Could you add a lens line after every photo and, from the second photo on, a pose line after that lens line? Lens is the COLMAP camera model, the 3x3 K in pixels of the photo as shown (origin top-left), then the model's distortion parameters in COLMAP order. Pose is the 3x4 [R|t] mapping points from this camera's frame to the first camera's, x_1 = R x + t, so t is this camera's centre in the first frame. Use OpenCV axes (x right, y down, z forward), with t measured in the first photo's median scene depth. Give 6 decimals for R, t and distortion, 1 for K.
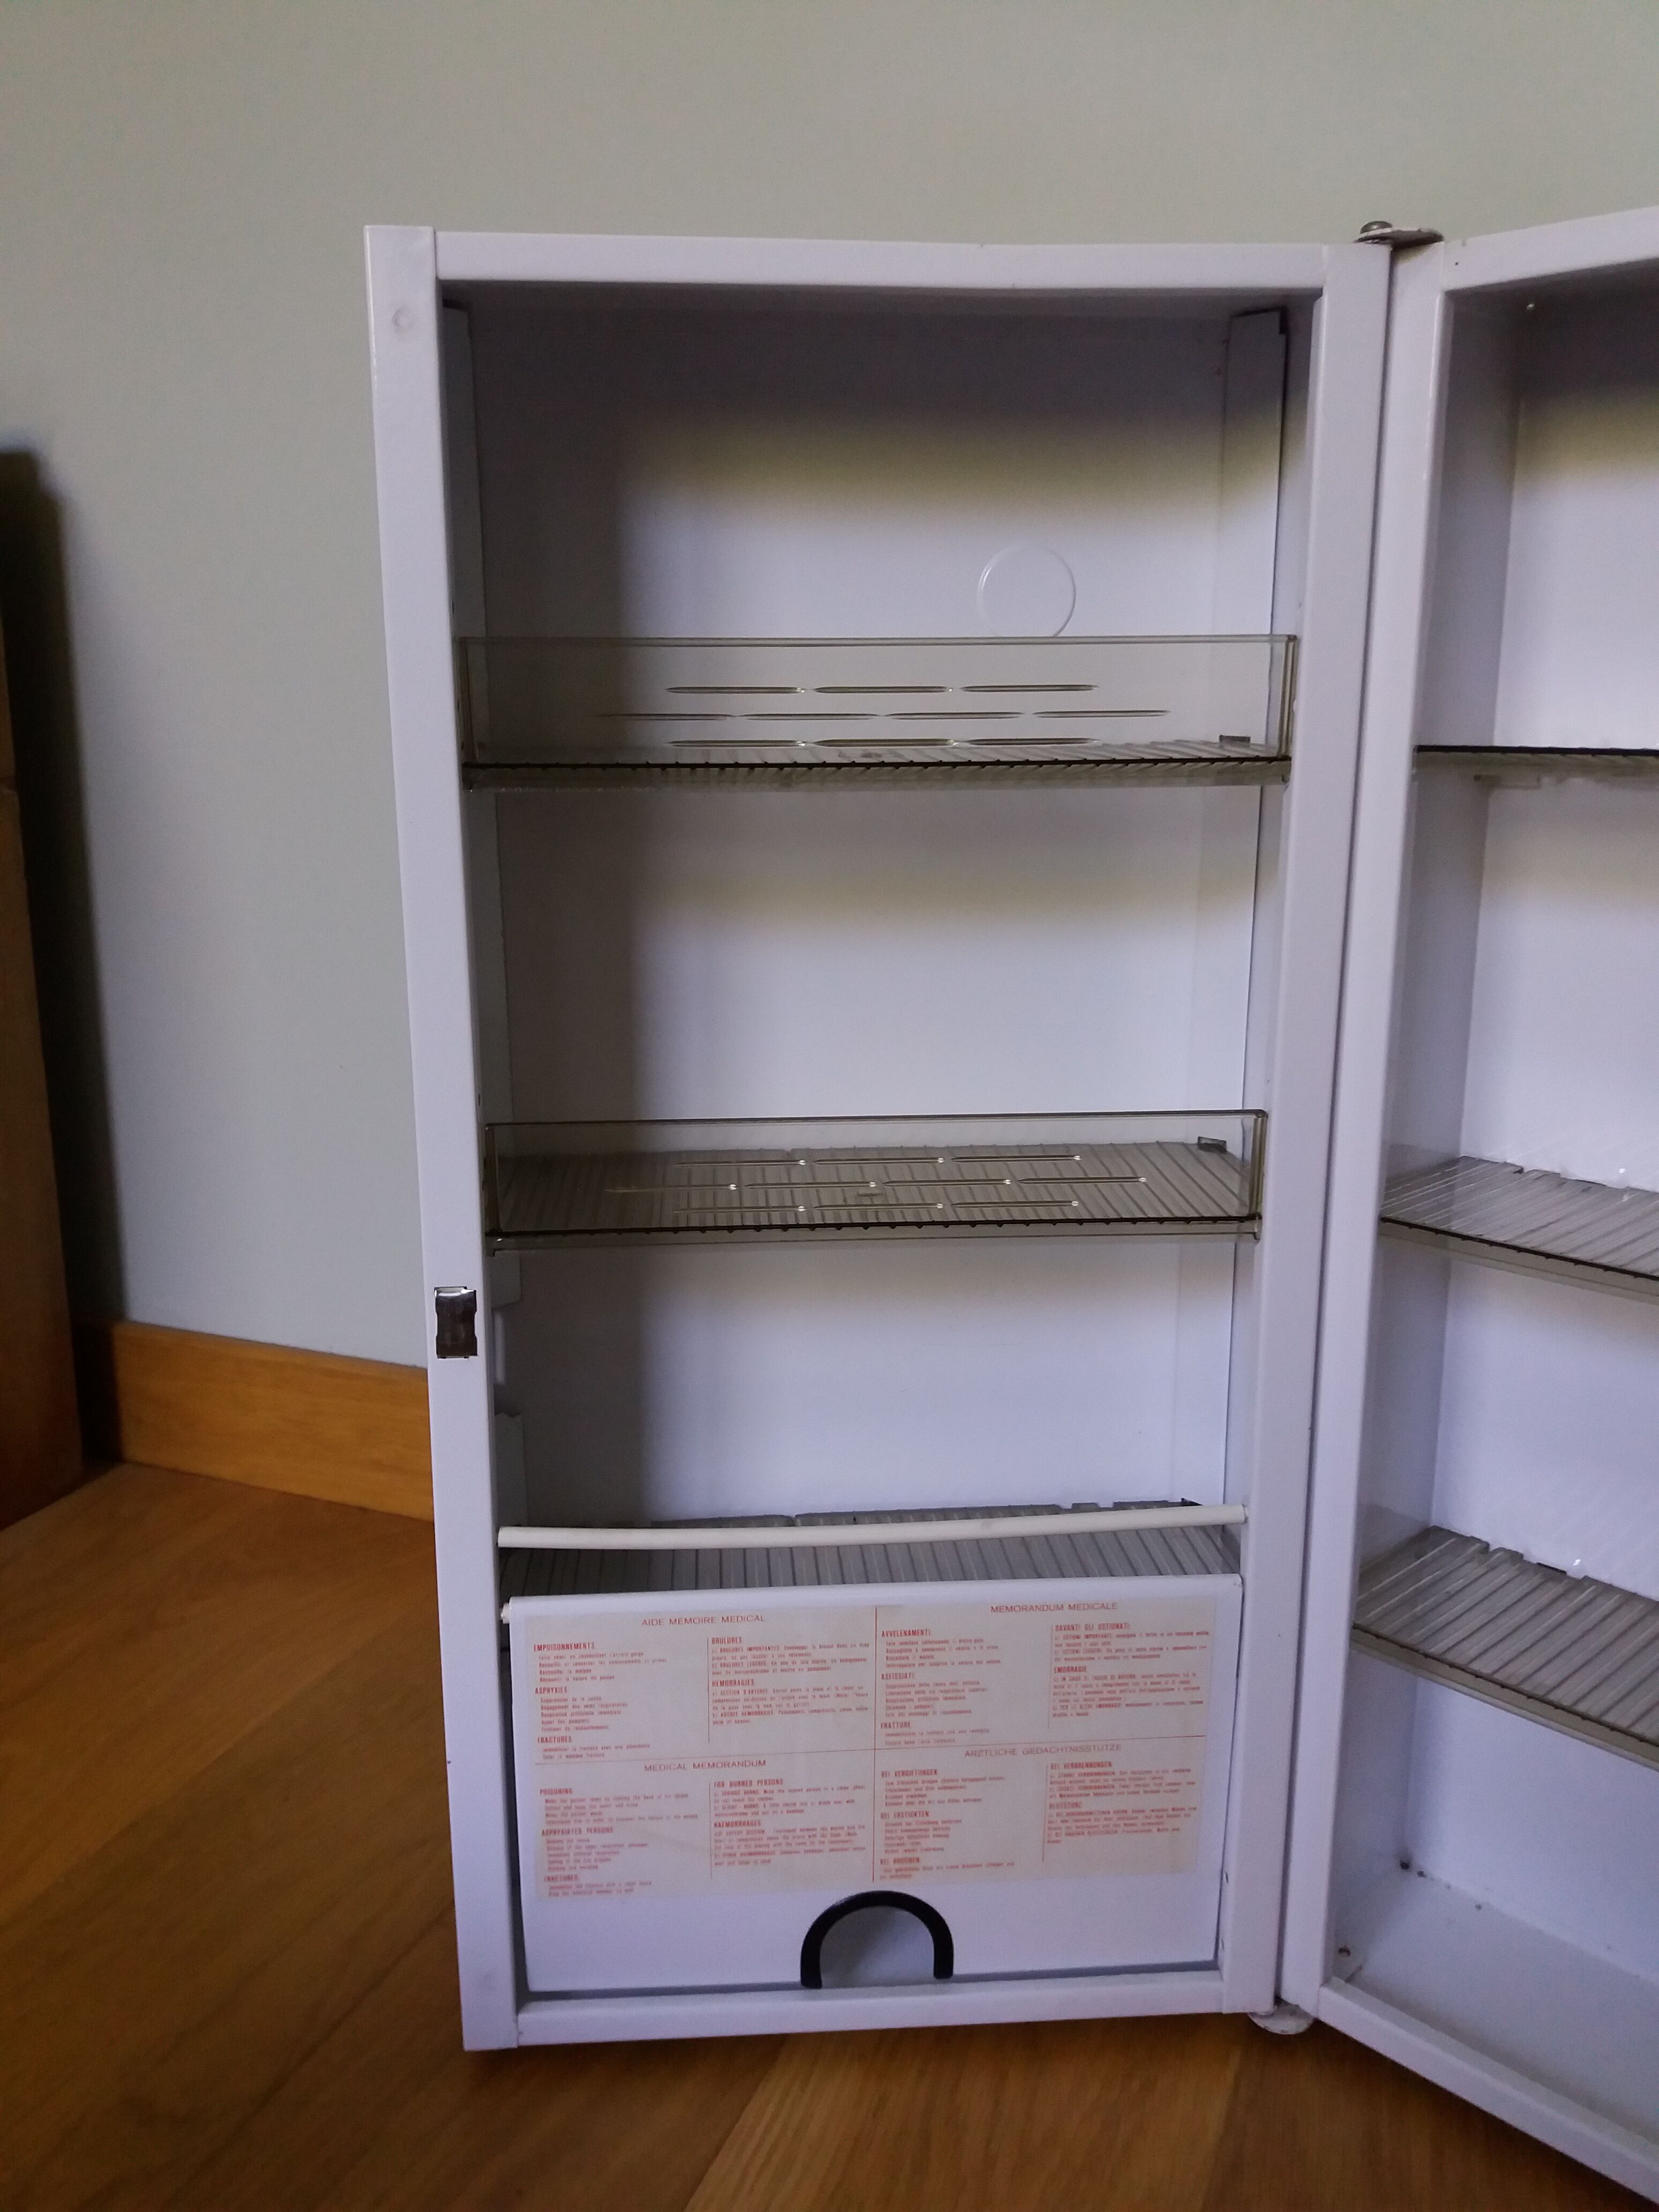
lens RADIAL K [[1828.7, 0, 829.6], [0, 1828.7, 1126.5], [0, 0, 1]] dist [0.007220, 0.001608]
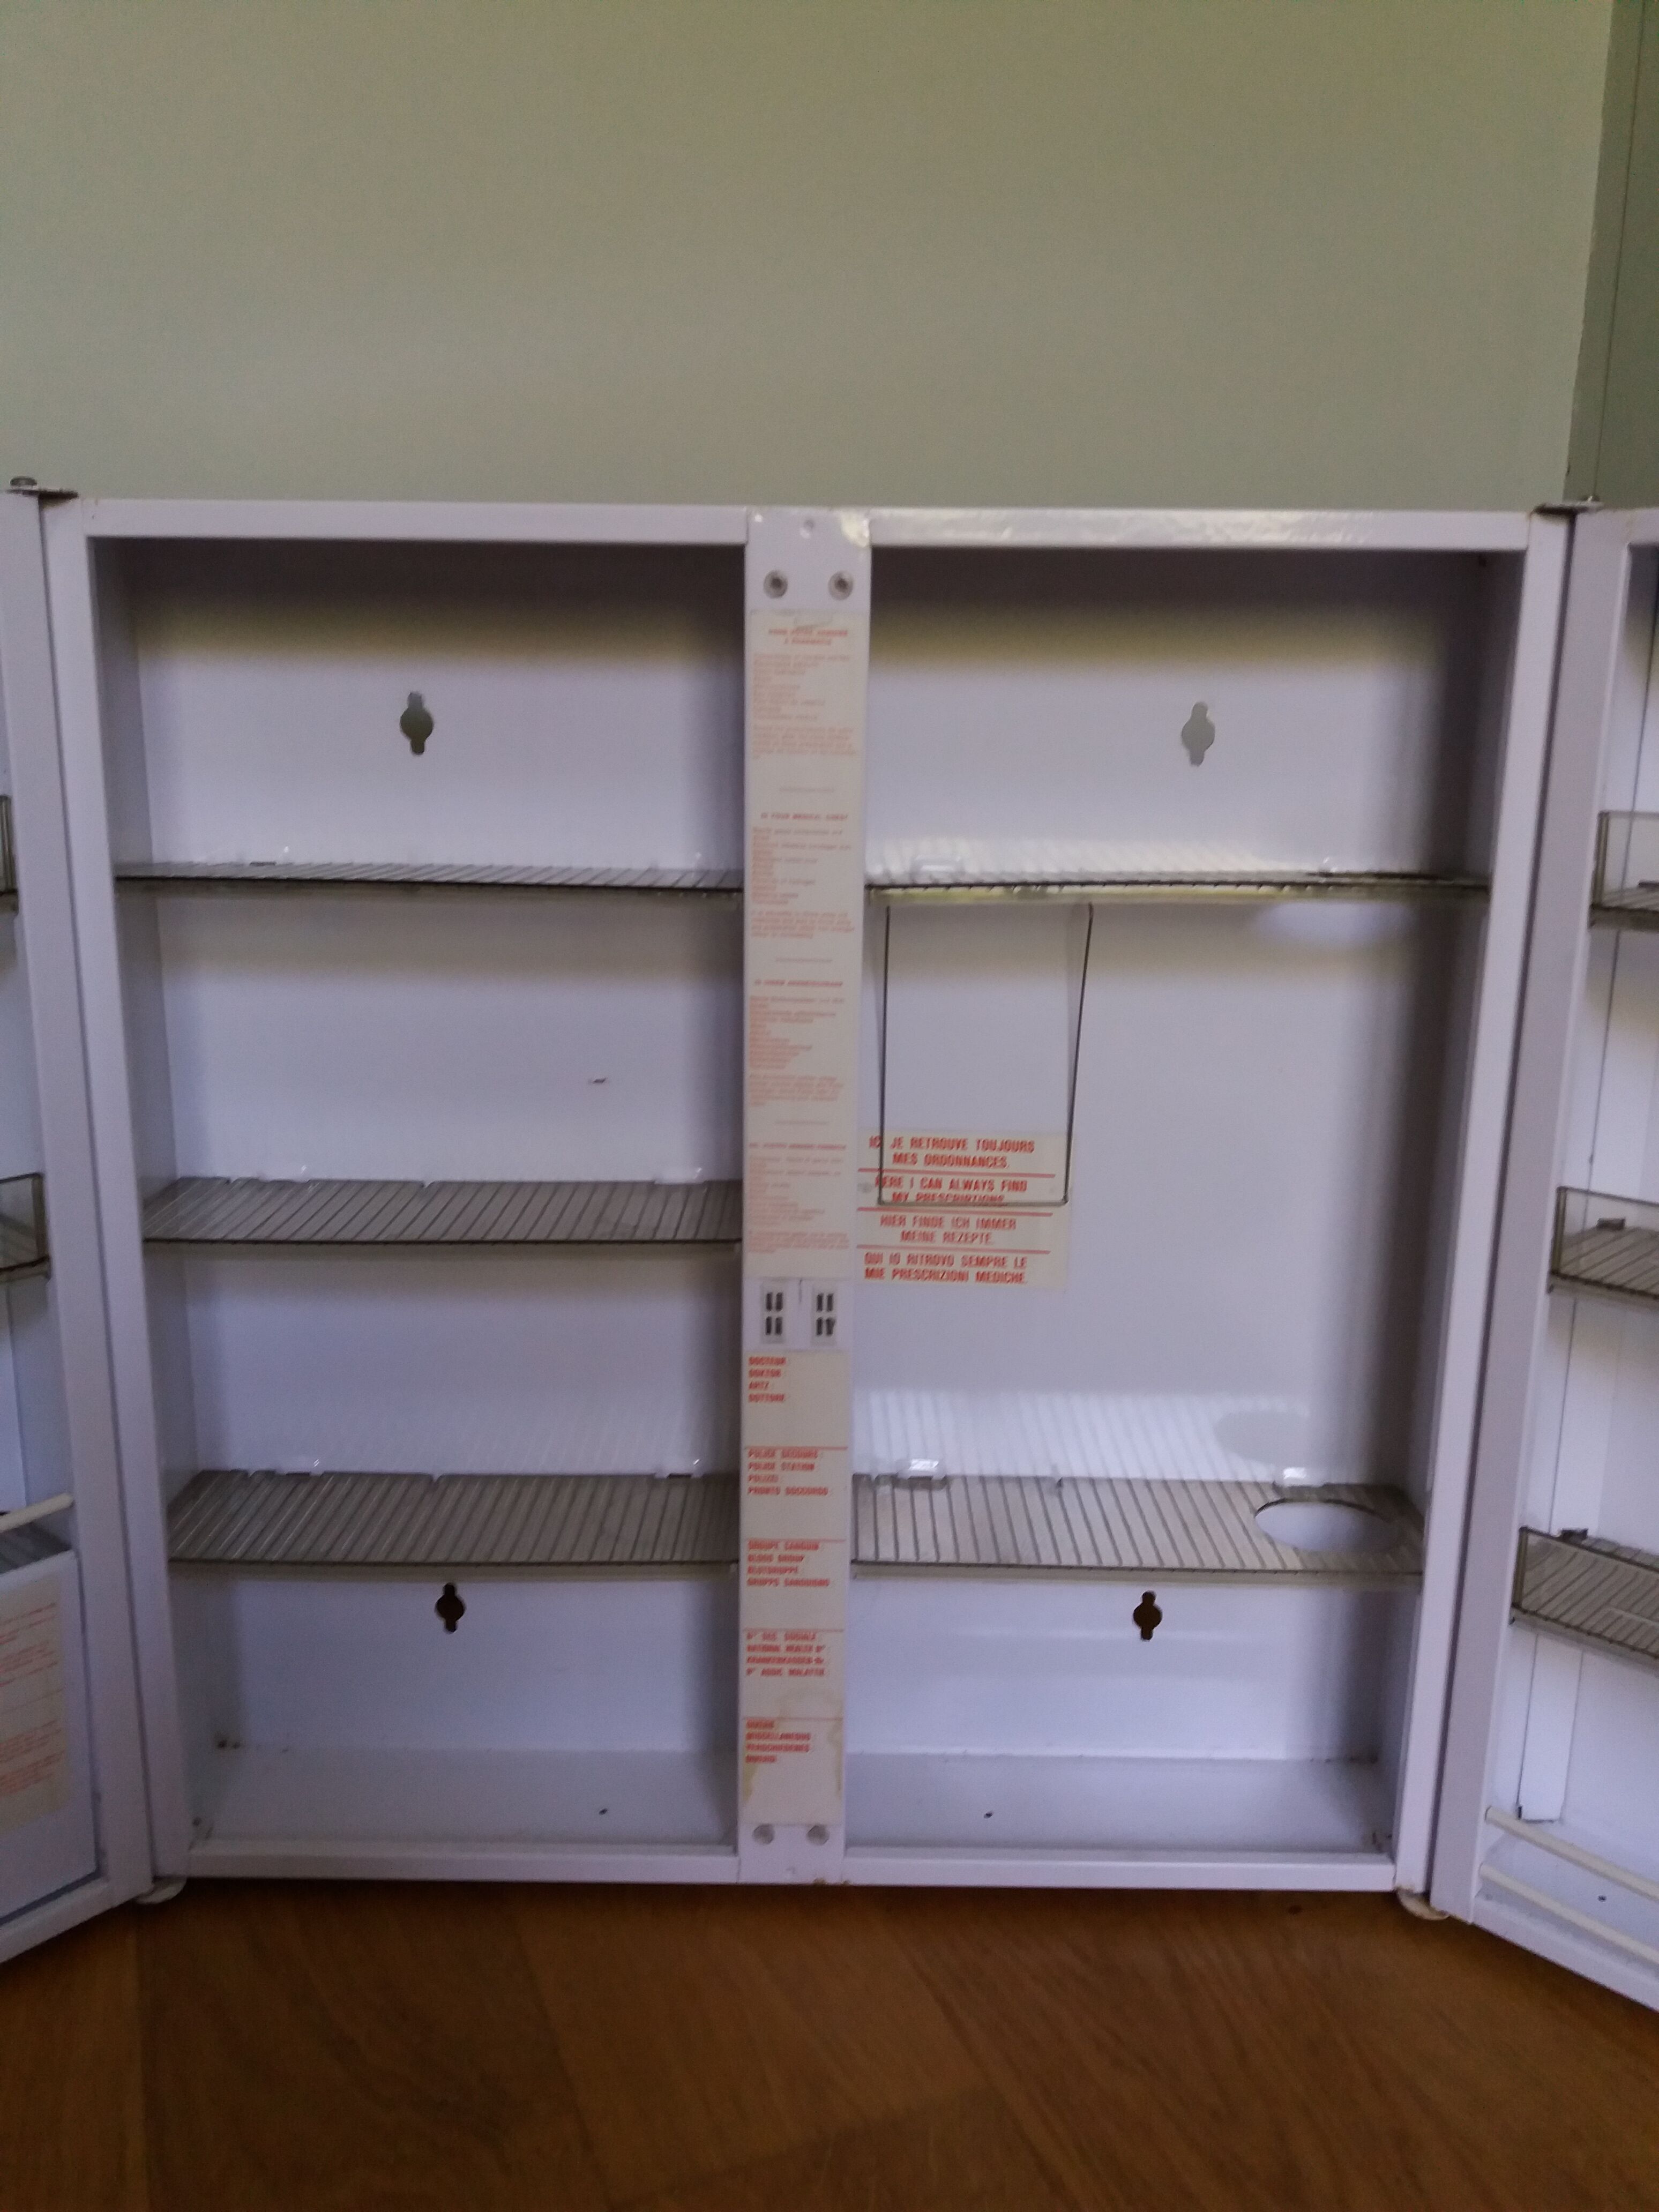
lens RADIAL K [[1552.7, 0, 836.8], [0, 1552.7, 1093.8], [0, 0, 1]] dist [0.010047, -0.000550]
pose [[0.705424, -0.133919, 0.696019, -0.096491], [0.148733, 0.988093, 0.039373, -0.020658], [-0.693005, 0.075746, 0.716943, -0.119223]]
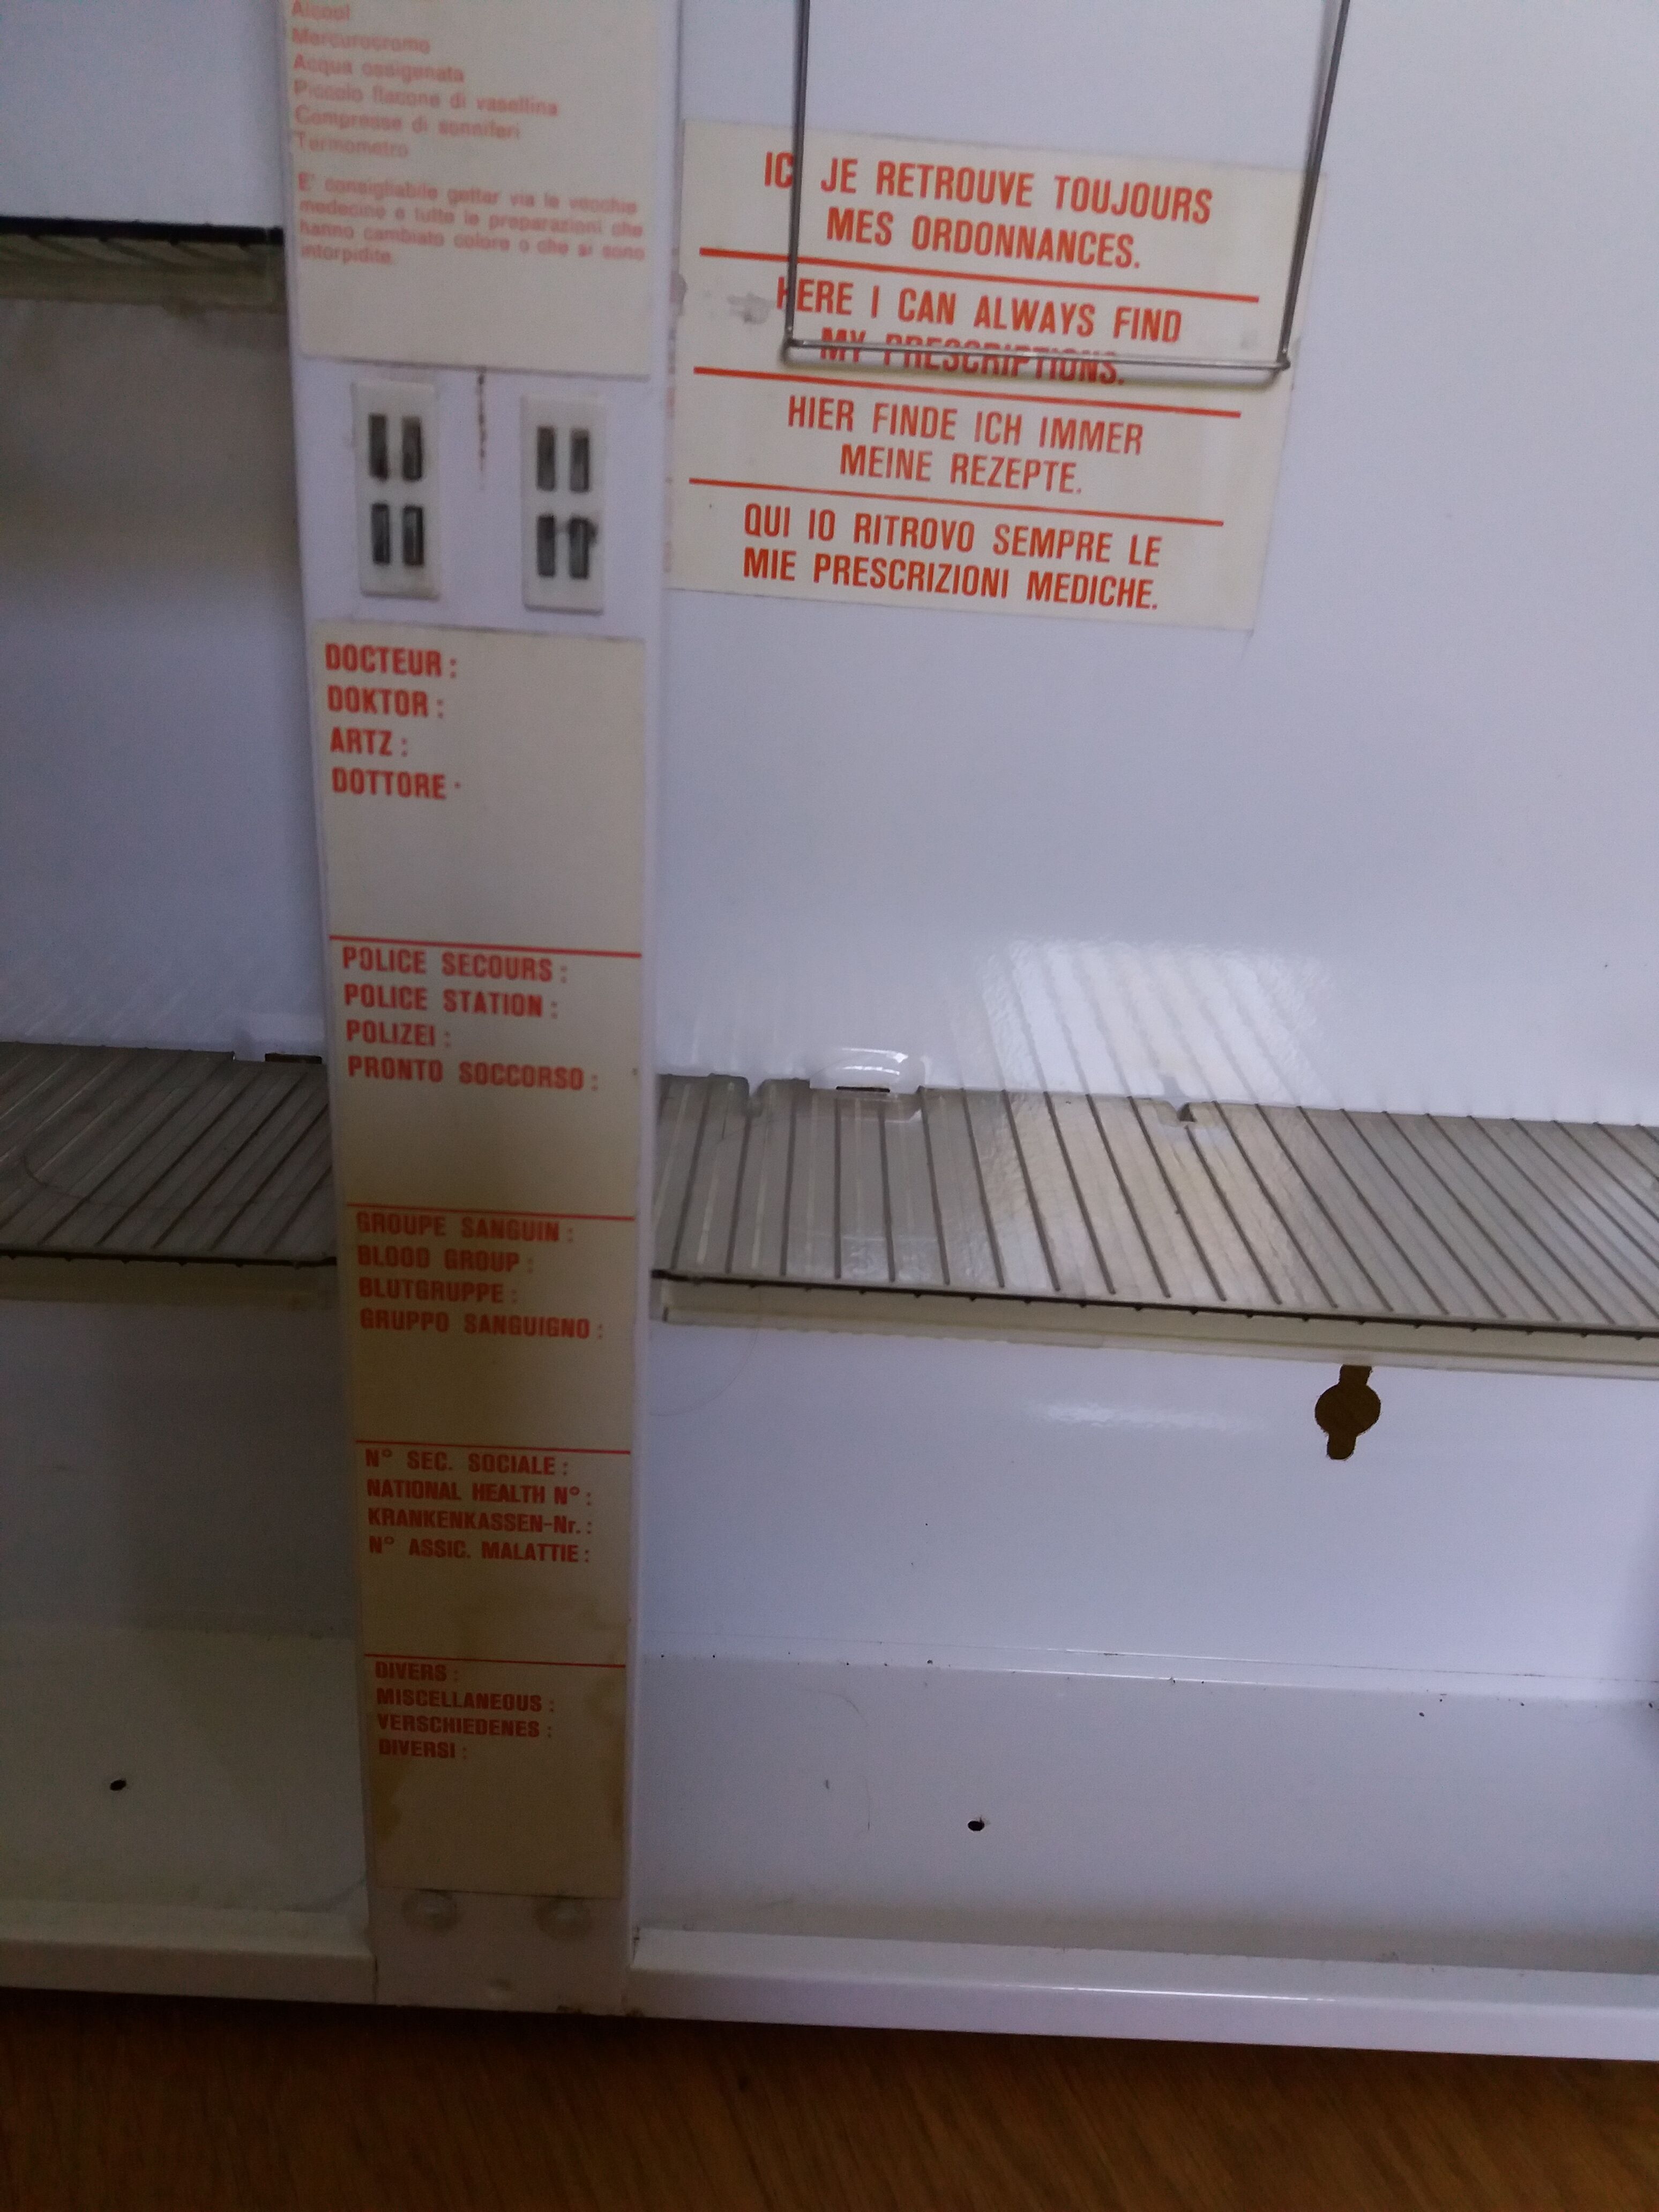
lens RADIAL K [[1552.7, 0, 836.8], [0, 1552.7, 1093.8], [0, 0, 1]] dist [0.010047, -0.000550]
pose [[0.704130, -0.232624, 0.670885, 0.422616], [0.105430, 0.968592, 0.225197, 0.228142], [-0.702201, -0.087837, 0.706540, 0.390604]]
